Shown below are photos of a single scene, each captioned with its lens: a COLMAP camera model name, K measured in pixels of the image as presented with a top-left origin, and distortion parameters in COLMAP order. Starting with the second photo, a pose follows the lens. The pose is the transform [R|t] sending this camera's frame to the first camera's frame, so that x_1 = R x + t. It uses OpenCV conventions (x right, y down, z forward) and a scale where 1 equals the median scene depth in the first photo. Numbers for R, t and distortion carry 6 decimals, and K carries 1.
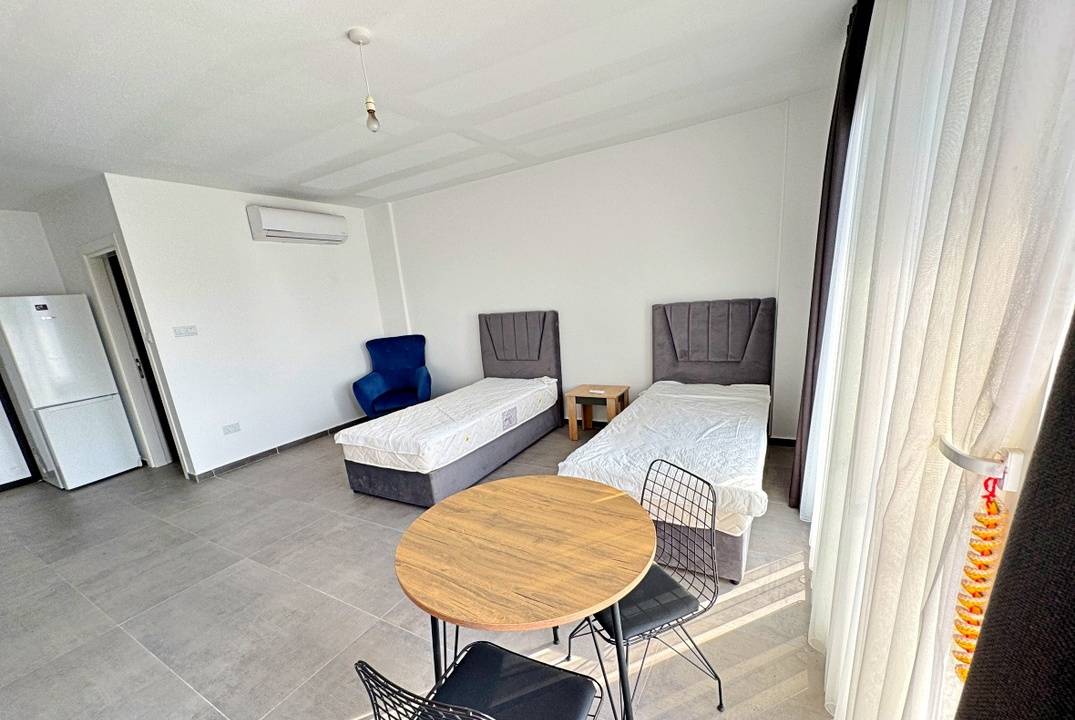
lens RADIAL K [[427.2, 0, 533.8], [0, 427.2, 402.4], [0, 0, 1]] dist [0.001403, 0.000381]
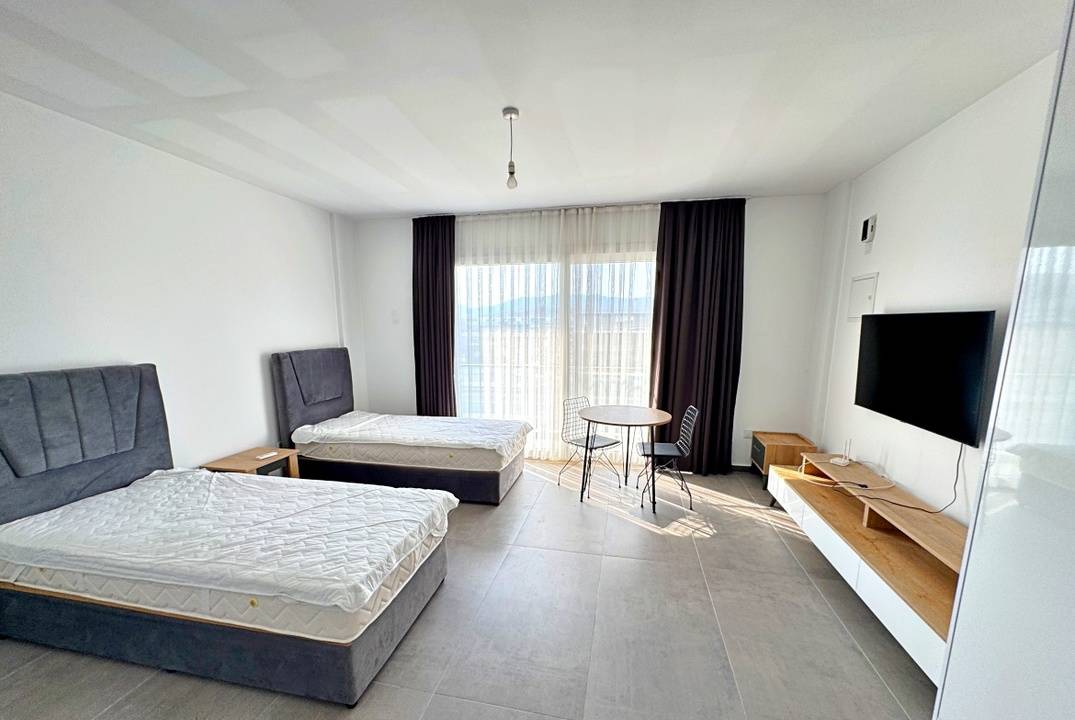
lens RADIAL K [[424.1, 0, 538.3], [0, 424.1, 402.0], [0, 0, 1]] dist [-0.001367, 0.000000]
pose [[-0.311774, -0.088184, 0.946055, -0.877064], [0.267772, 0.947172, 0.176533, -0.143391], [-0.911644, 0.308365, -0.271690, 0.802811]]
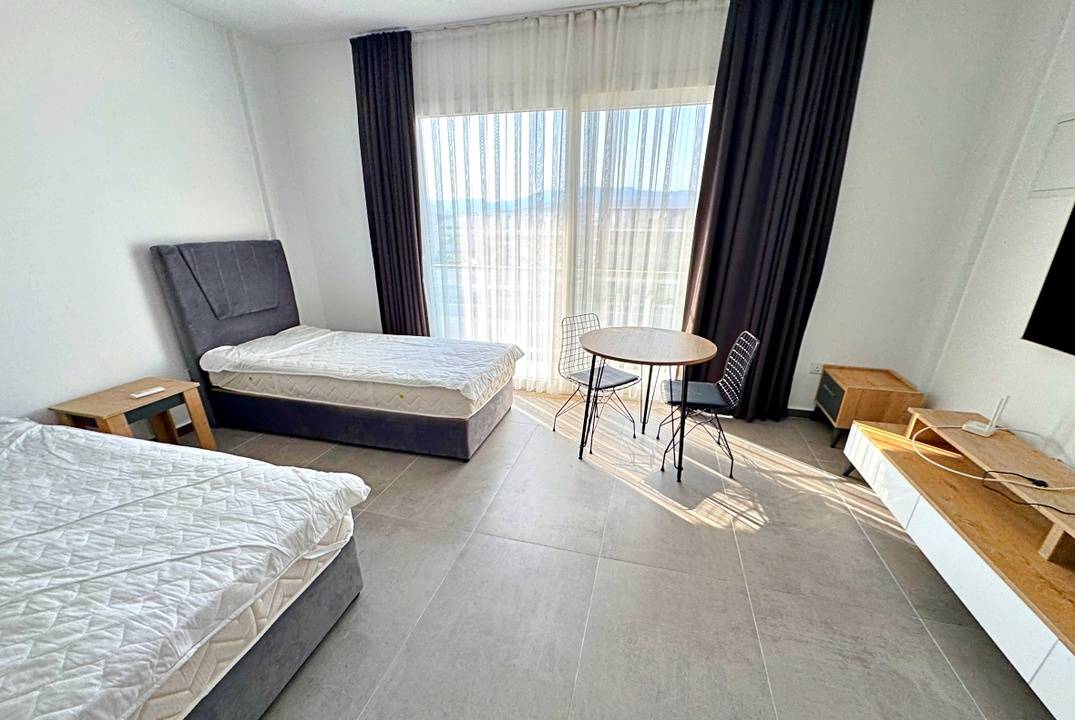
lens RADIAL K [[430.8, 0, 536.5], [0, 430.8, 398.0], [0, 0, 1]] dist [-0.000289, -0.000036]
pose [[-0.257807, -0.289815, 0.921706, -0.624459], [0.263087, 0.896852, 0.355587, -0.100948], [-0.929688, 0.334162, -0.154969, 0.661139]]
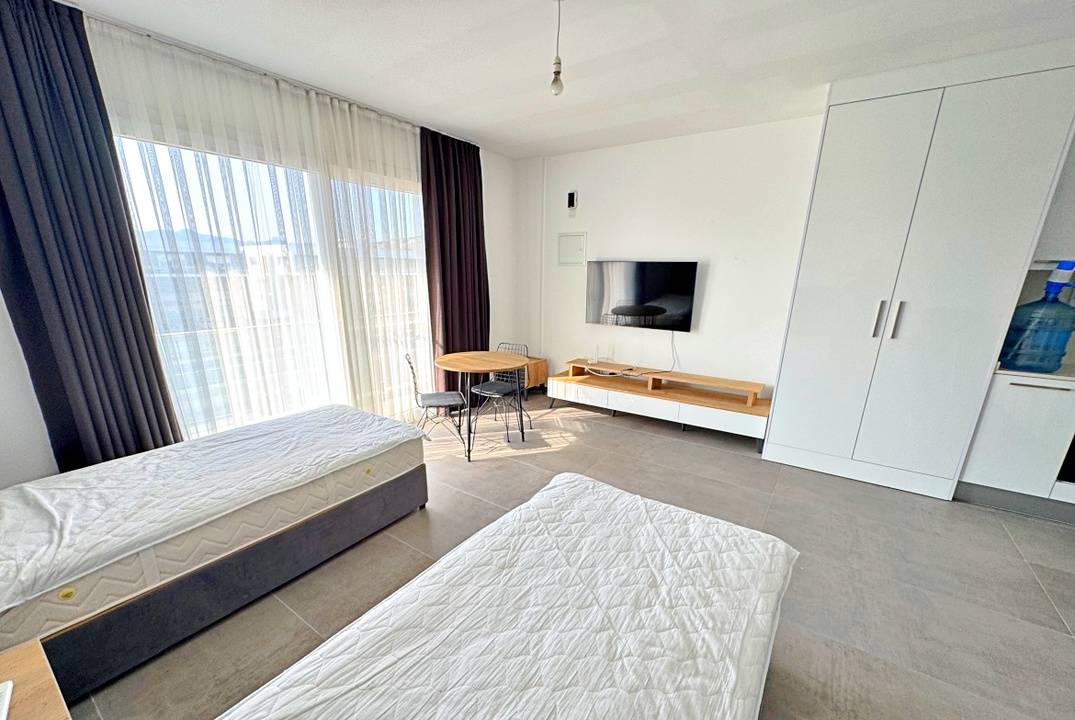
lens RADIAL K [[427.2, 0, 533.8], [0, 427.2, 402.4], [0, 0, 1]] dist [0.001403, 0.000381]
pose [[-0.993805, 0.043930, 0.102087, -0.218695], [0.091191, 0.847391, 0.523081, -0.308599], [-0.063528, 0.529150, -0.846147, 1.232636]]
